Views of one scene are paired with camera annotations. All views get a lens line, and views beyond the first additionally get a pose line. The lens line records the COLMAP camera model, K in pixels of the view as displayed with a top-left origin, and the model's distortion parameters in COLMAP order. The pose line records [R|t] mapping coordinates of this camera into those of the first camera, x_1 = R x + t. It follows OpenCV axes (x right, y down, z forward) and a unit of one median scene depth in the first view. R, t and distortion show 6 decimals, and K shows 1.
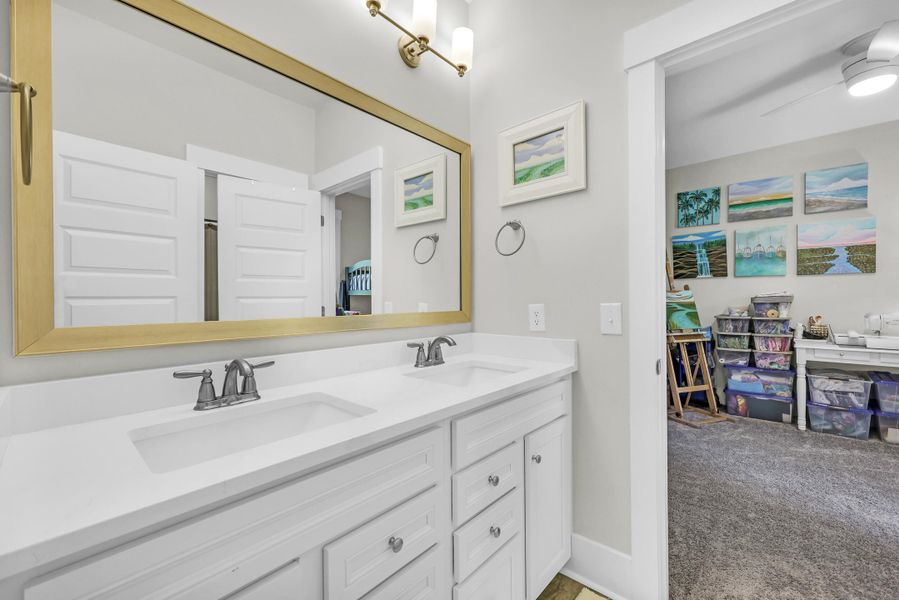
lens RADIAL K [[365.1, 0, 445.5], [0, 365.1, 298.8], [0, 0, 1]] dist [0.001131, 0.000151]
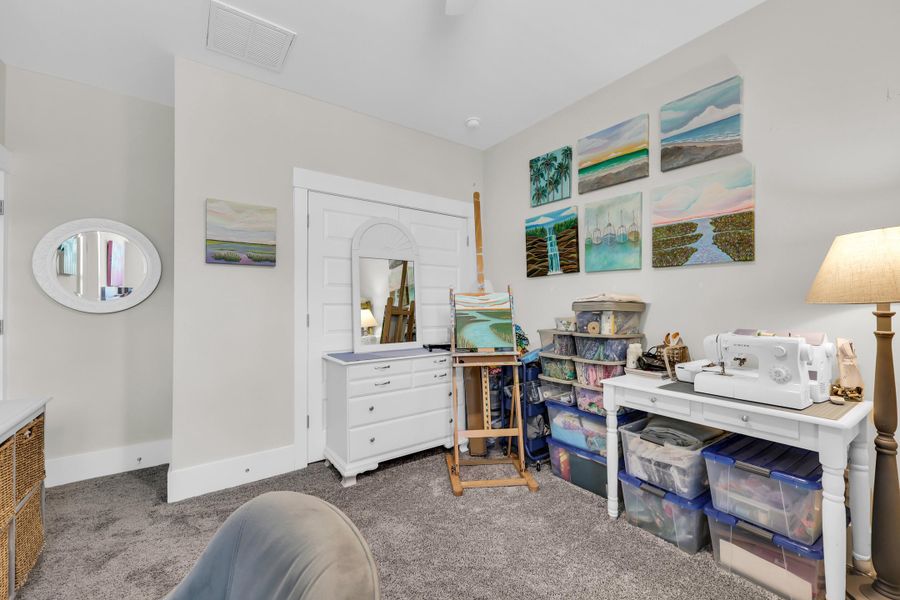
lens RADIAL K [[365.5, 0, 445.9], [0, 365.5, 298.8], [0, 0, 1]] dist [0.001131, 0.000151]
pose [[0.976059, -0.004244, -0.217466, 0.720286], [0.002813, 0.999972, -0.006889, -0.006941], [0.217489, 0.006113, 0.976044, 0.283730]]
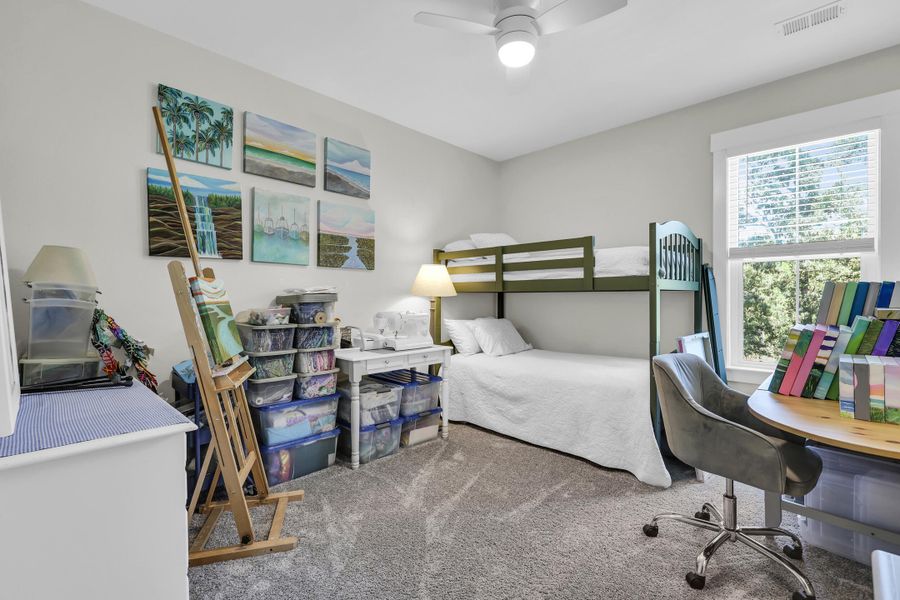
lens RADIAL K [[411.3, 0, 452.3], [0, 411.3, 297.3], [0, 0, 1]] dist [0.002075, 0.000154]
pose [[0.032647, 0.003243, 0.999462, 0.100346], [-0.006060, 0.999977, -0.003047, 0.001655], [-0.999449, -0.005957, 0.032666, 0.664424]]
